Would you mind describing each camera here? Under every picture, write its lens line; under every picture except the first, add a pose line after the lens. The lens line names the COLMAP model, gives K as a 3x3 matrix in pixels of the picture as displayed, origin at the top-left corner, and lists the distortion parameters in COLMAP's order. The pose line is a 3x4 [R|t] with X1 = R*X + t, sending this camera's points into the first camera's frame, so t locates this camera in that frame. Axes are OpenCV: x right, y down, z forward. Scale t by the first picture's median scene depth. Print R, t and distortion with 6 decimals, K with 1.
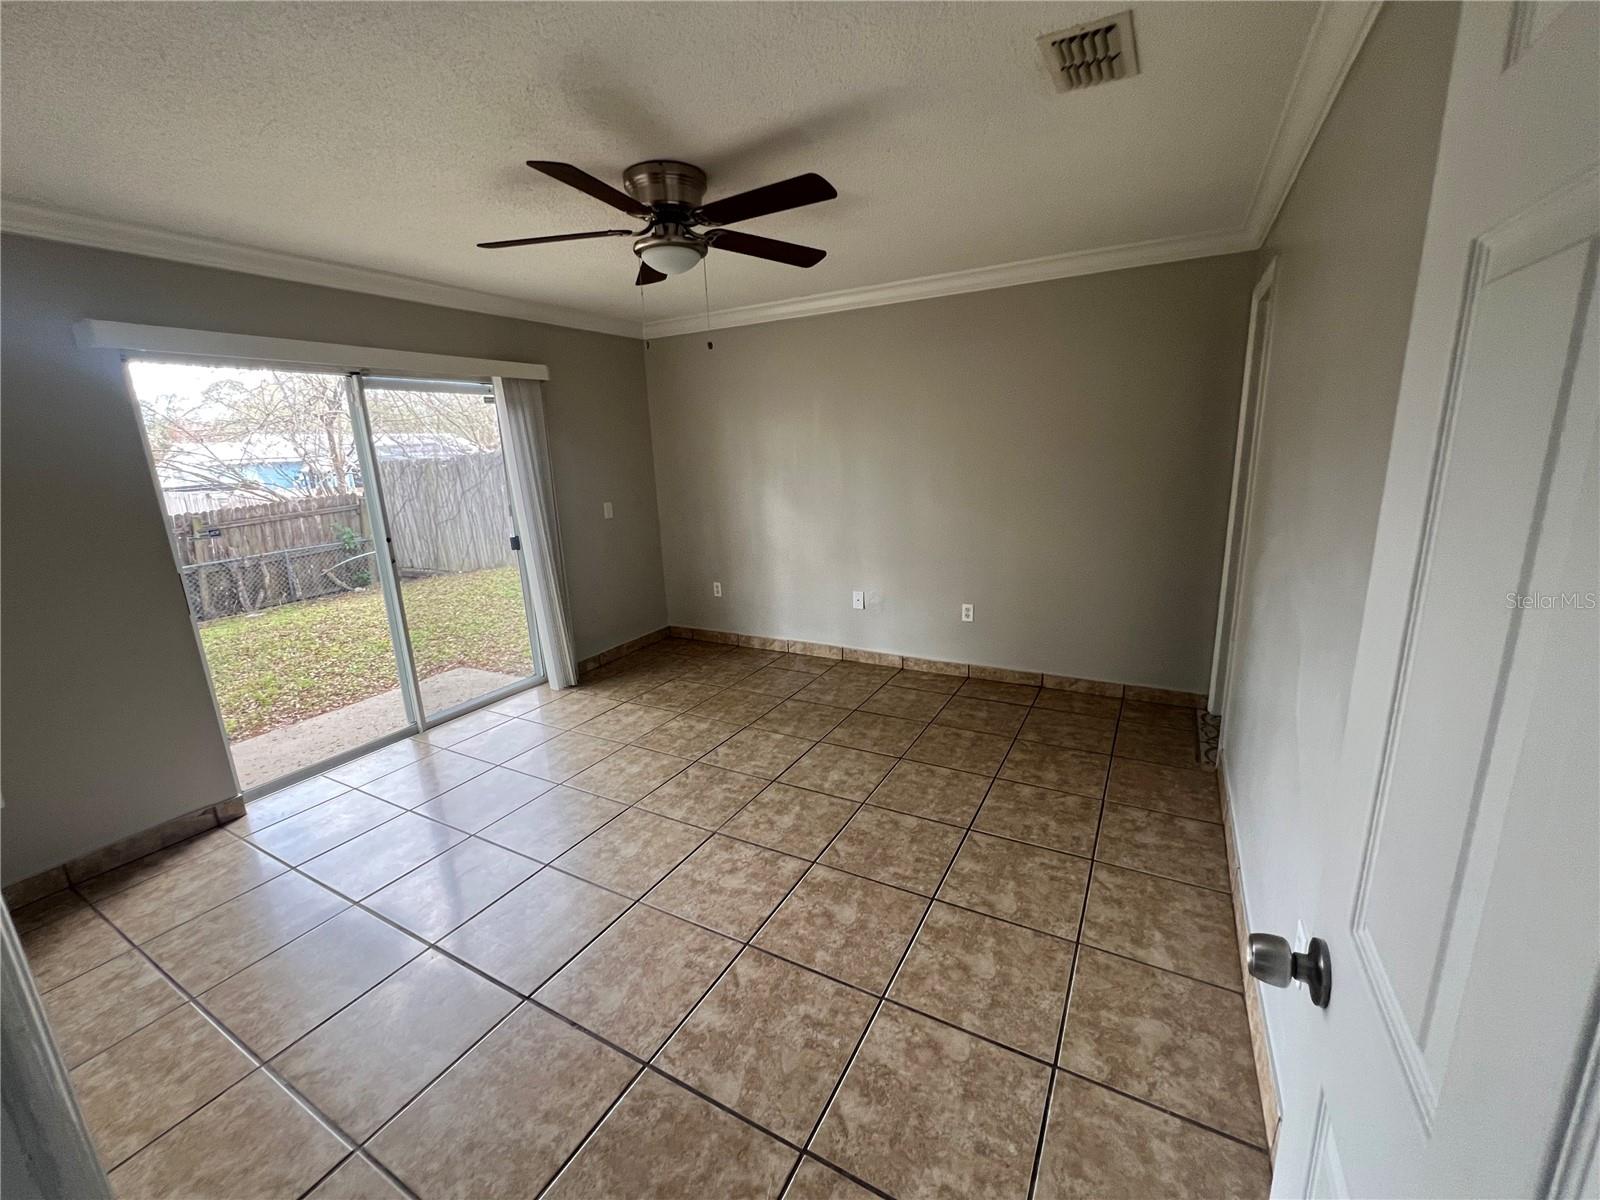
lens RADIAL K [[662.8, 0, 800.0], [0, 662.8, 600.0], [0, 0, 1]] dist [-0.000274, 0.000141]
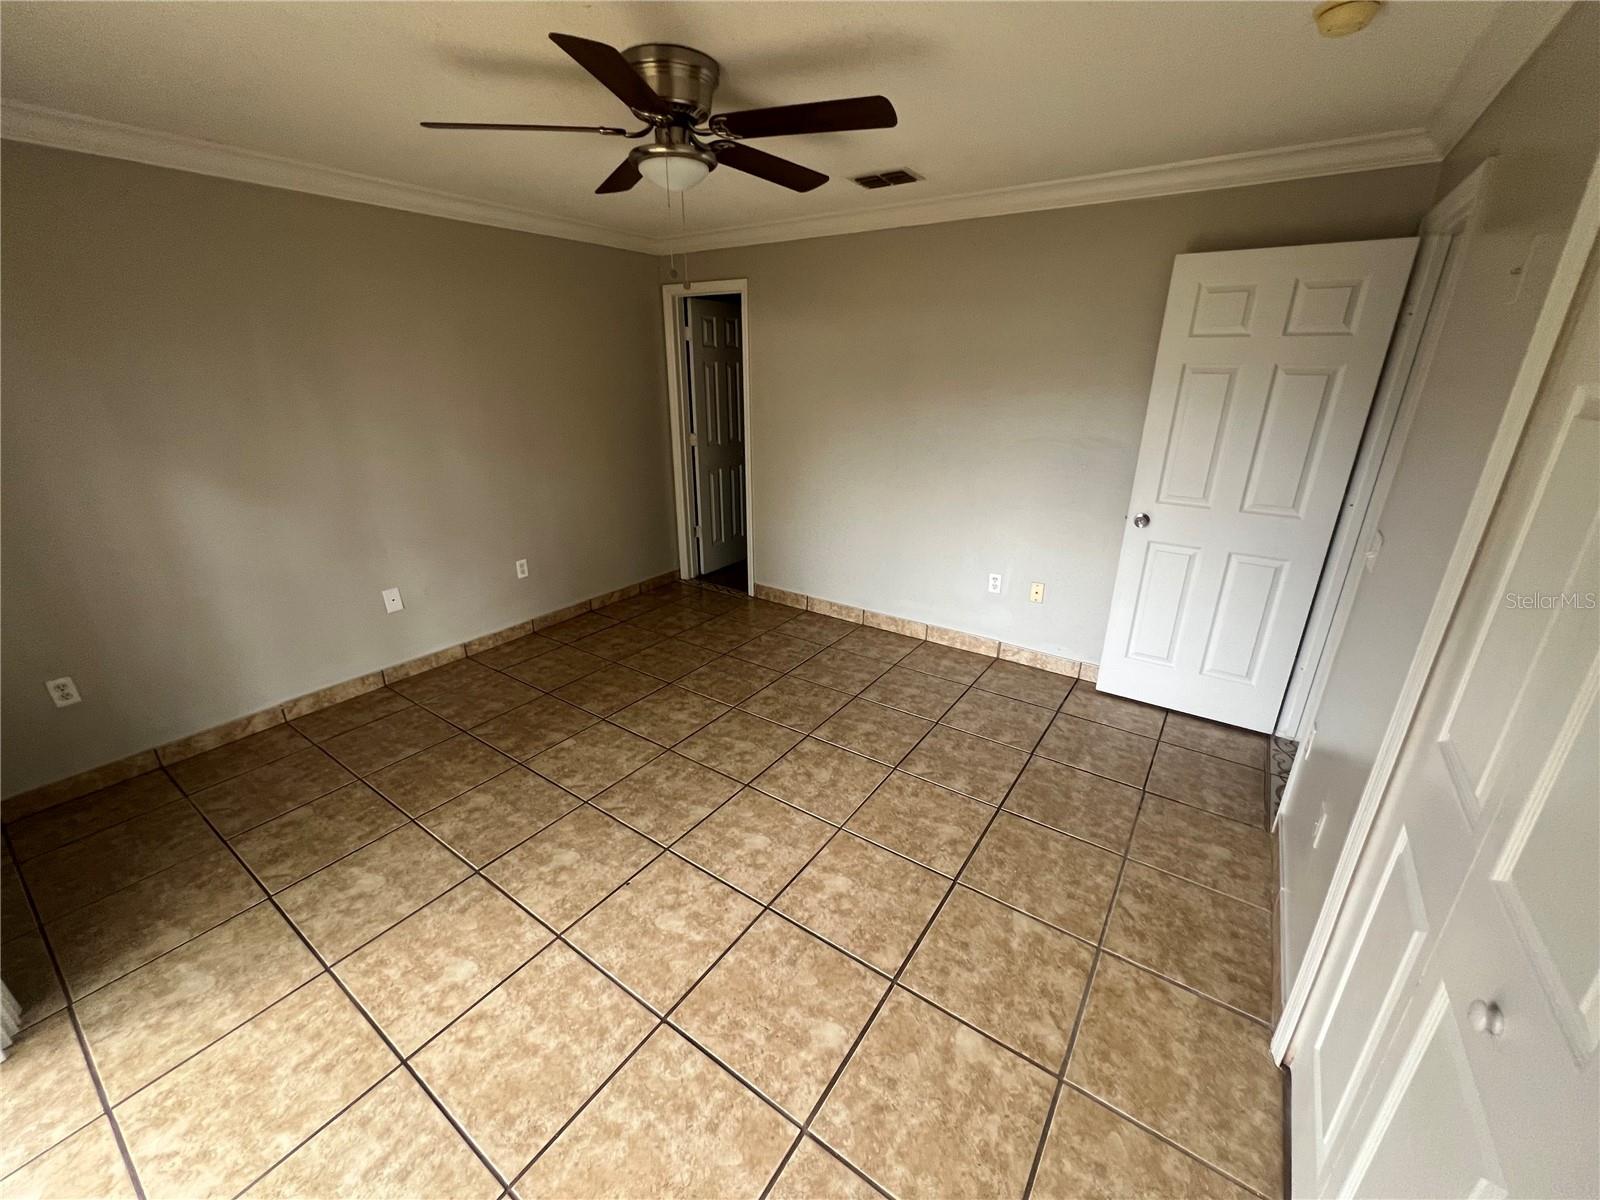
lens RADIAL K [[662.8, 0, 800.0], [0, 662.8, 600.0], [0, 0, 1]] dist [-0.000274, 0.000141]
pose [[0.072923, -0.301556, 0.950656, -0.739237], [0.220726, 0.934436, 0.279480, -0.134648], [-0.972606, 0.189454, 0.134703, 0.535307]]
